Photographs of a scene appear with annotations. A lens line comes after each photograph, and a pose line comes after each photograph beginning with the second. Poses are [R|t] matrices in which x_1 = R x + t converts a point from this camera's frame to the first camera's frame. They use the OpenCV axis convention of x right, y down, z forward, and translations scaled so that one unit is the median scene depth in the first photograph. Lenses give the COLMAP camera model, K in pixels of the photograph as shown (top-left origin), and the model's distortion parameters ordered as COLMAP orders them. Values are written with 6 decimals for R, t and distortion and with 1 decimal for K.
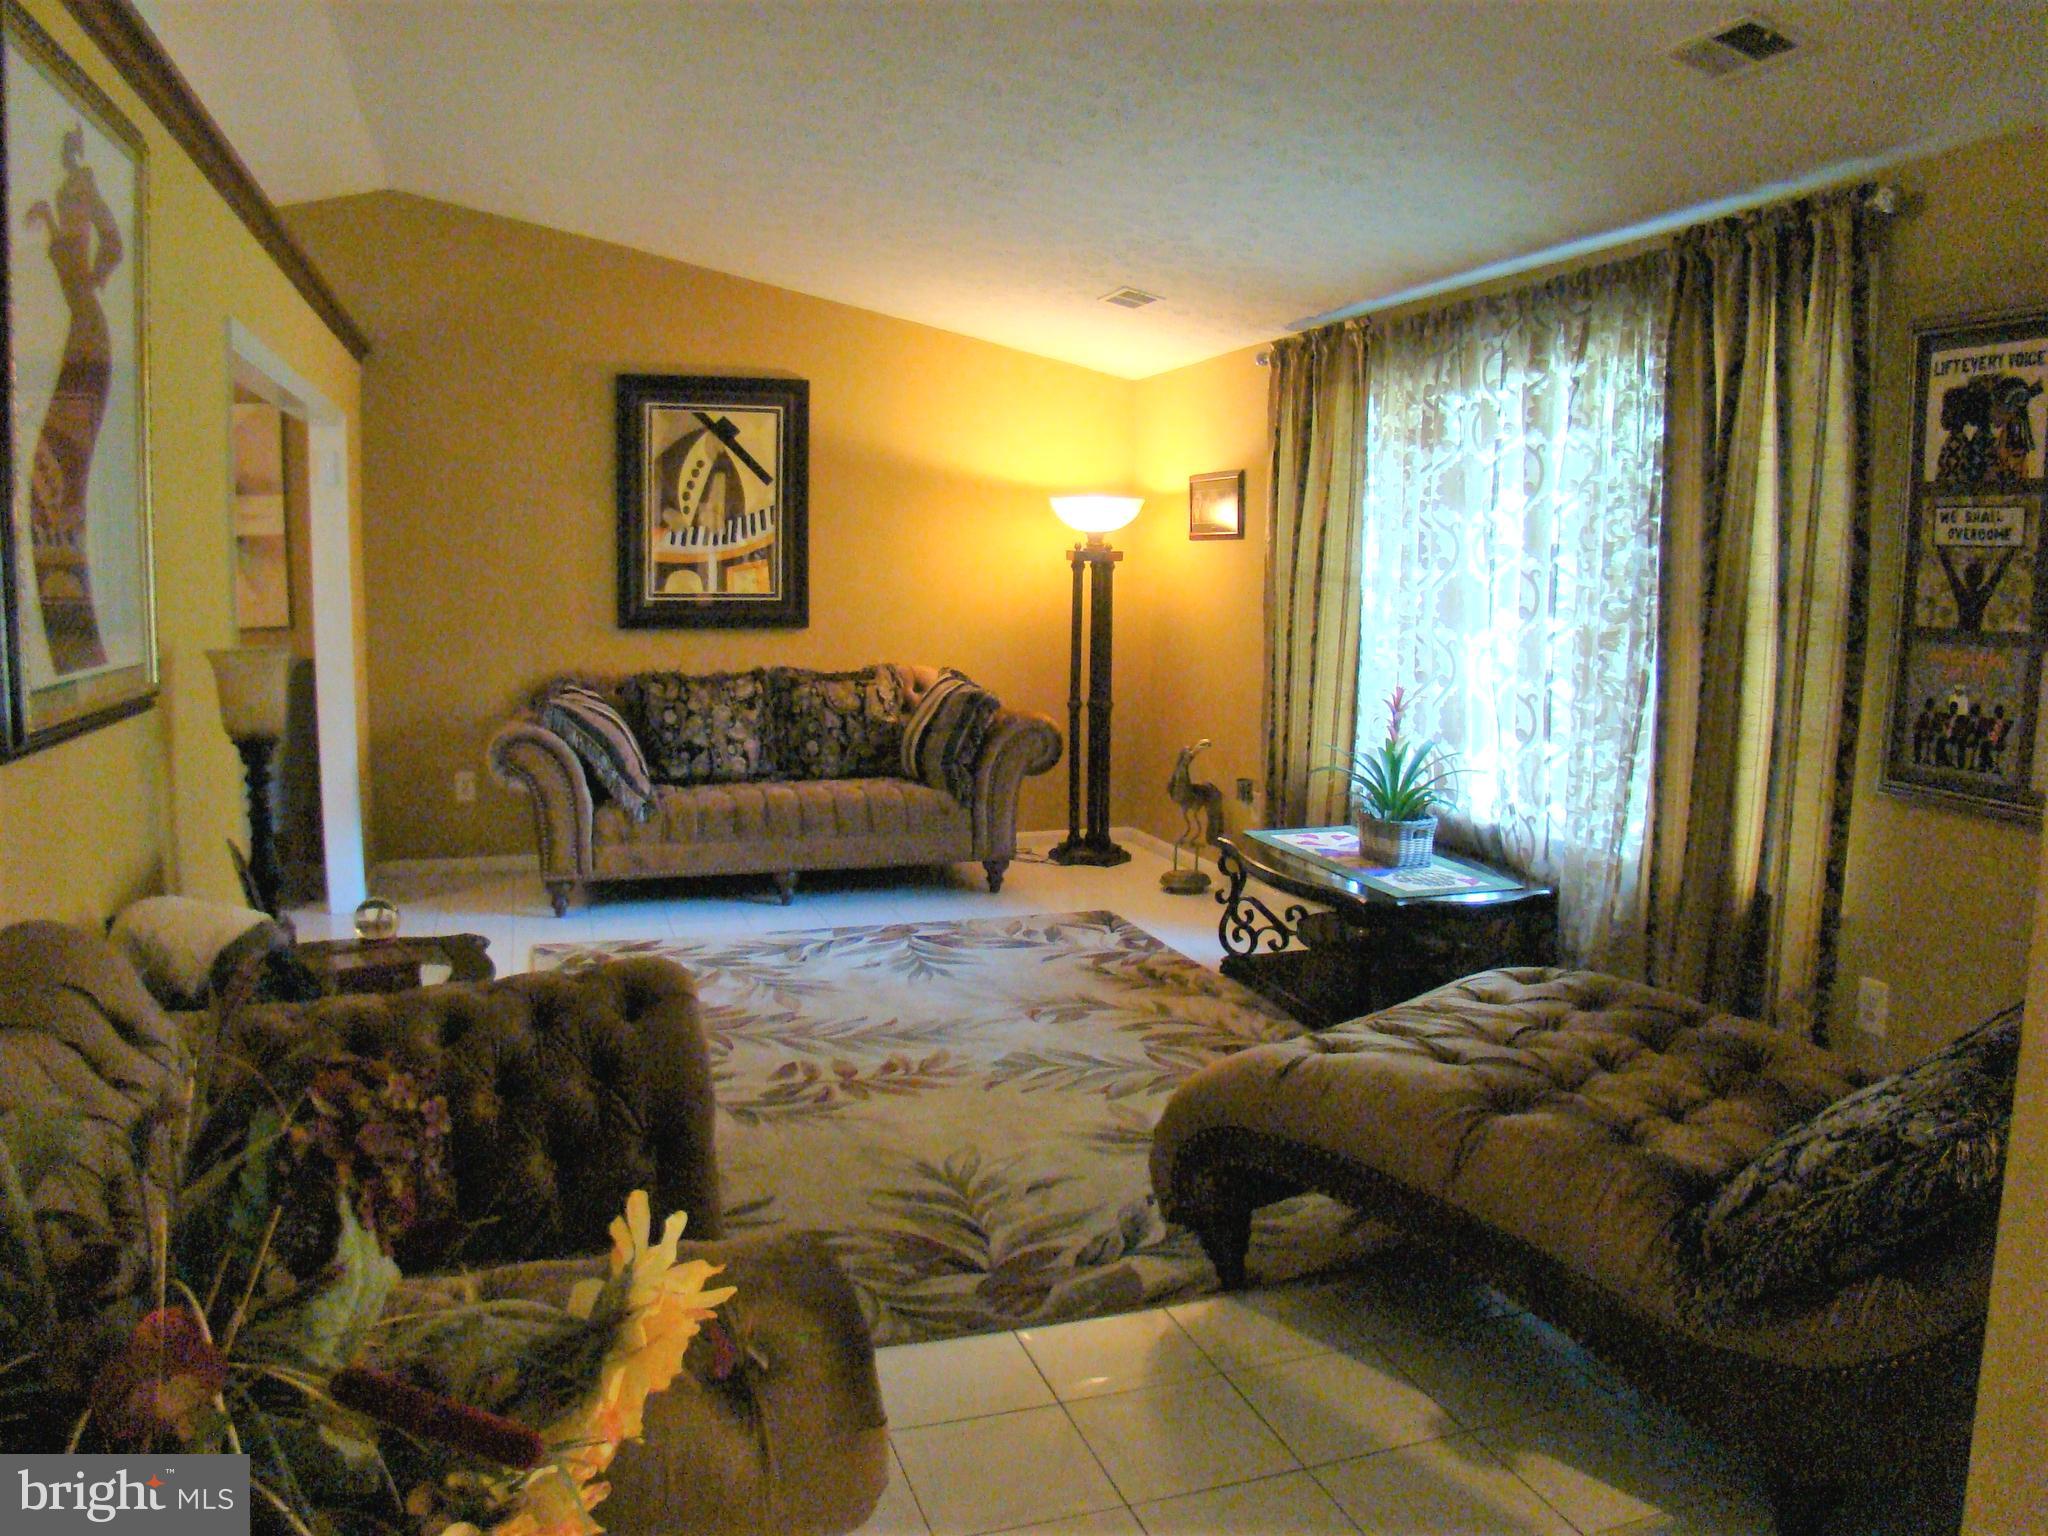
lens RADIAL K [[1504.0, 0, 993.2], [0, 1504.0, 759.2], [0, 0, 1]] dist [-0.180608, 0.085907]
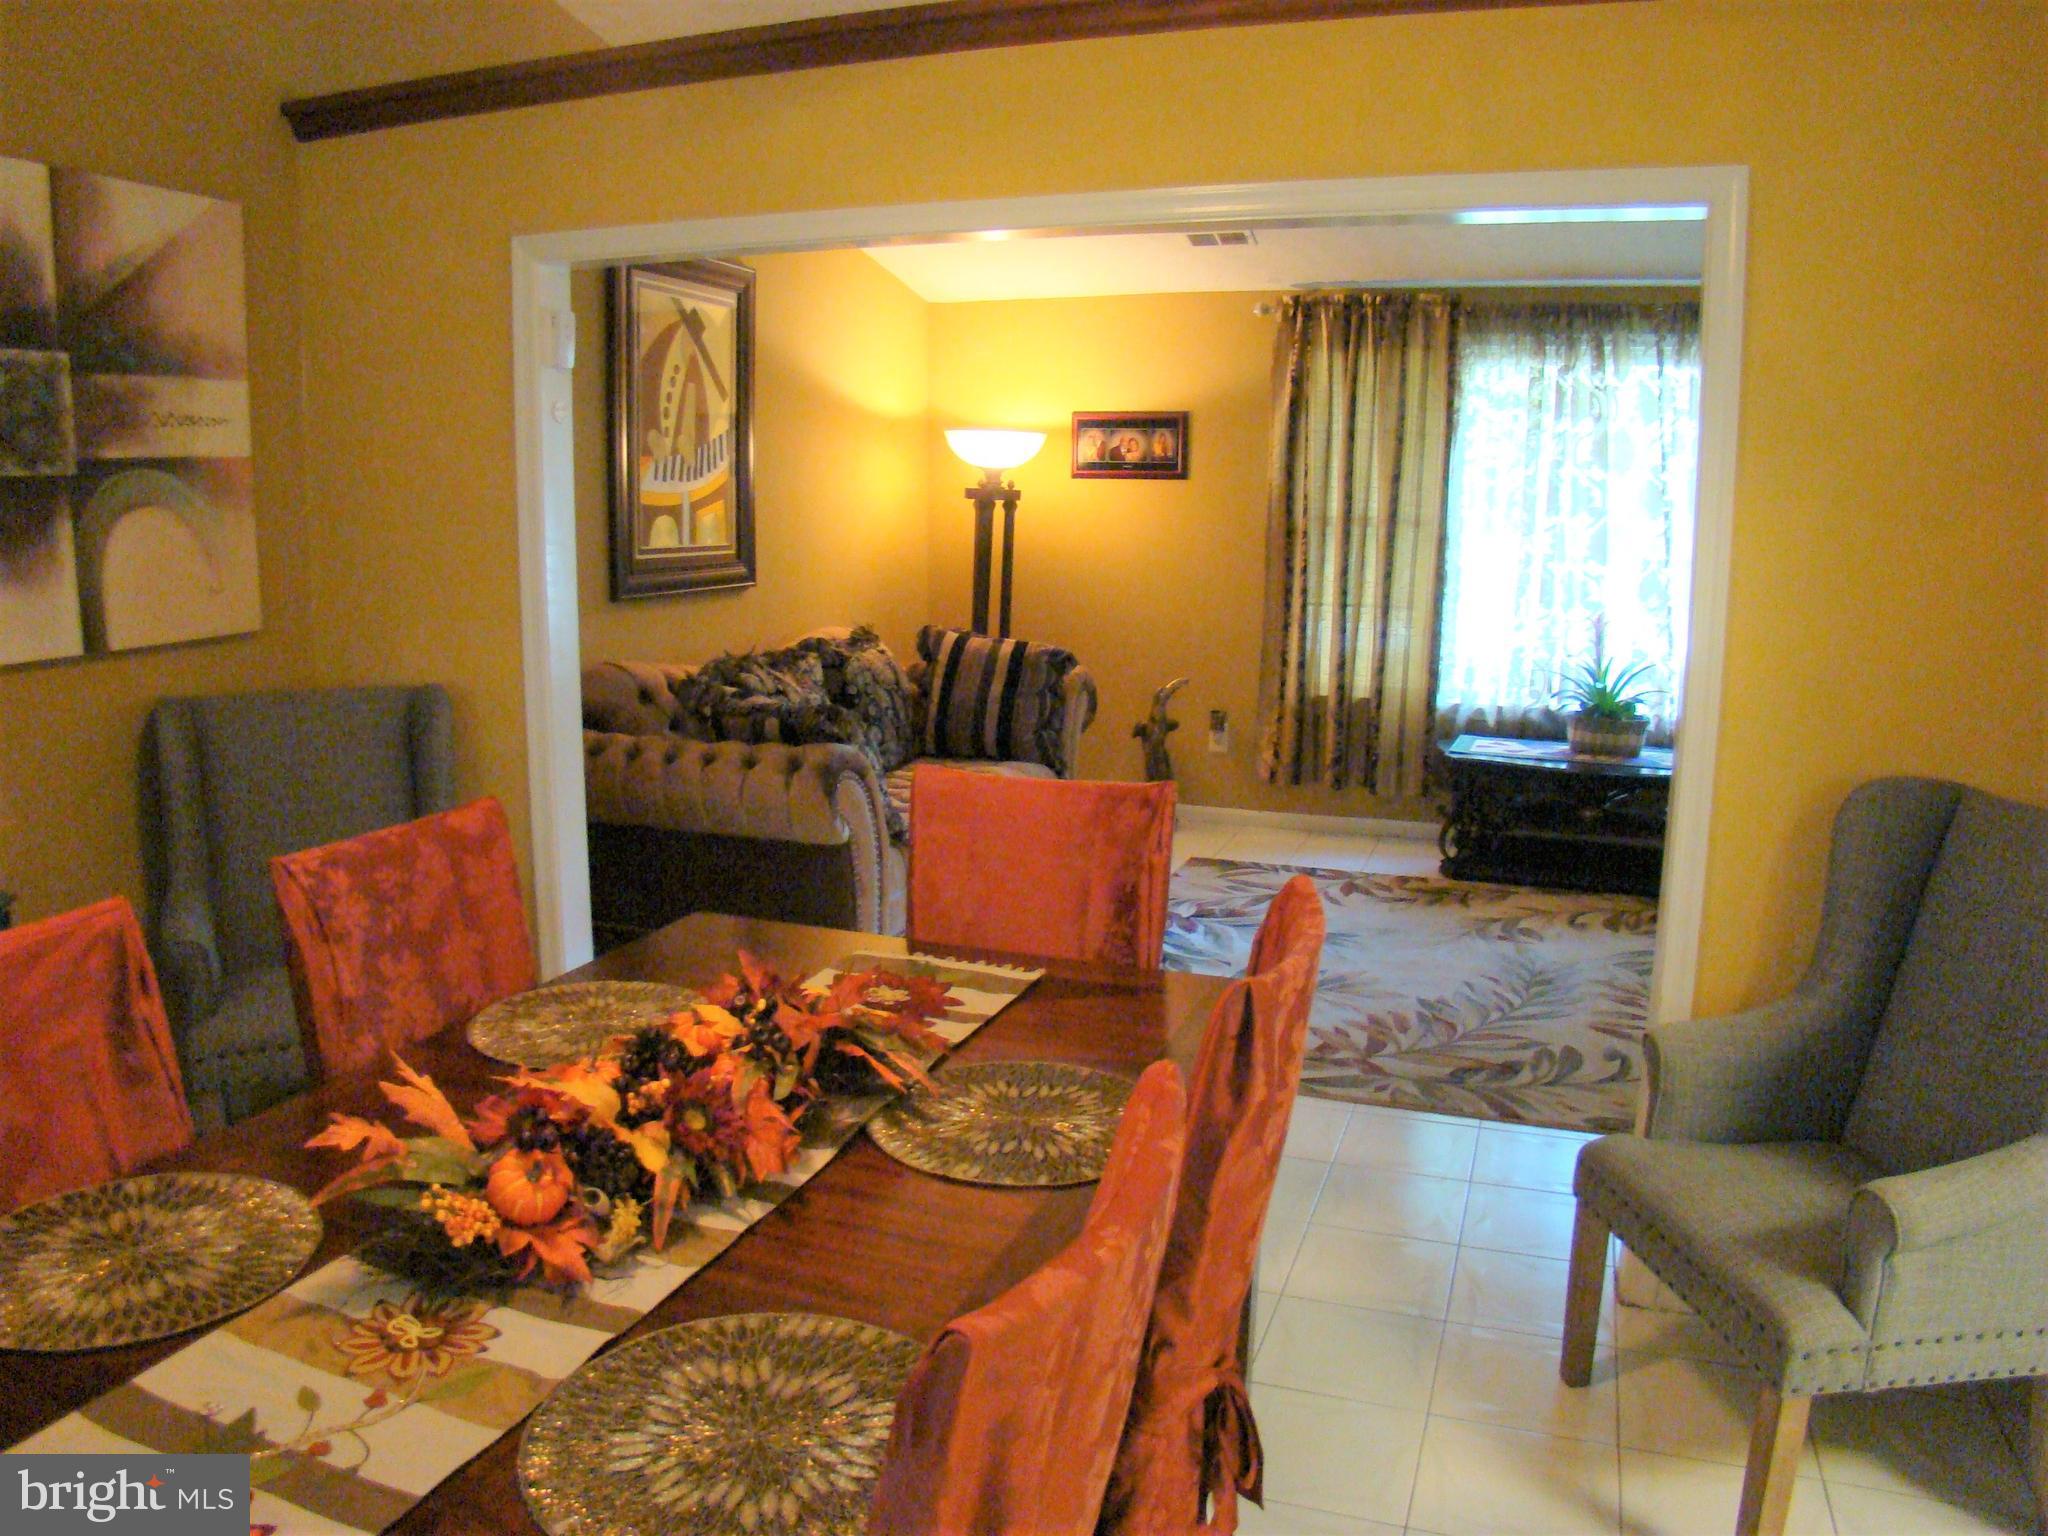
lens RADIAL K [[1504.0, 0, 993.2], [0, 1504.0, 759.2], [0, 0, 1]] dist [-0.180608, 0.085907]
pose [[0.624793, -0.138141, 0.768473, -0.850418], [0.096866, 0.990335, 0.099267, -0.083185], [-0.774758, 0.012418, 0.632136, 0.532695]]
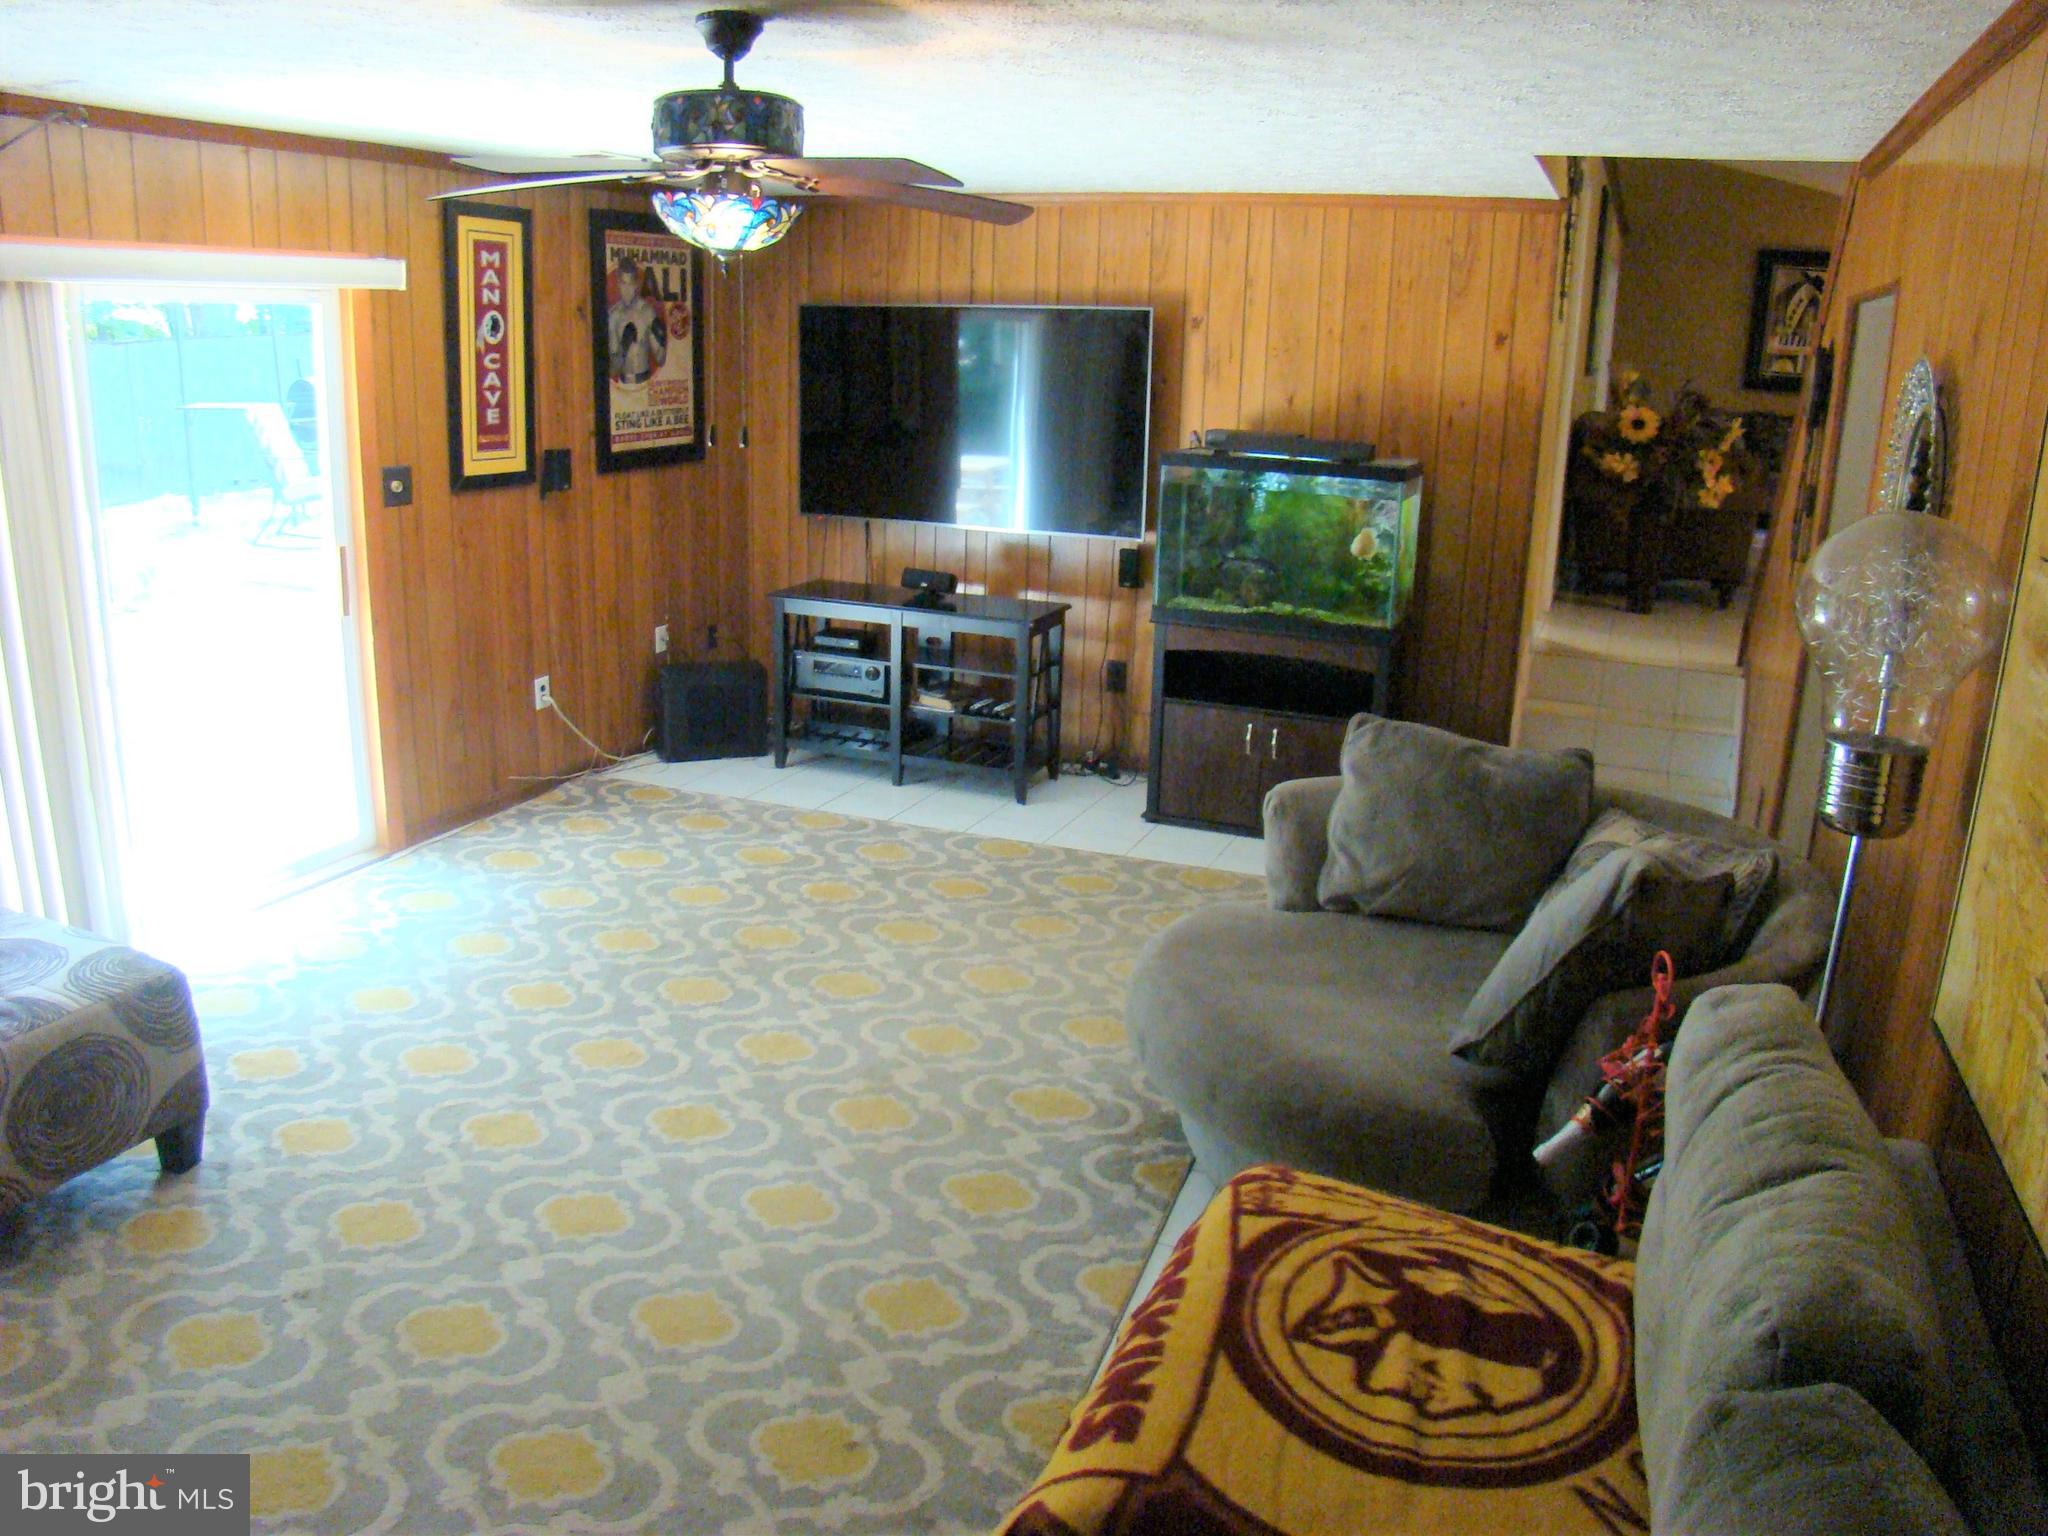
lens RADIAL K [[1504.0, 0, 993.2], [0, 1504.0, 759.2], [0, 0, 1]] dist [-0.180608, 0.085907]
pose [[0.752156, 0.185485, -0.632342, 0.319114], [-0.101445, 0.980723, 0.167010, 0.205121], [0.651130, -0.061469, 0.756473, -1.234586]]
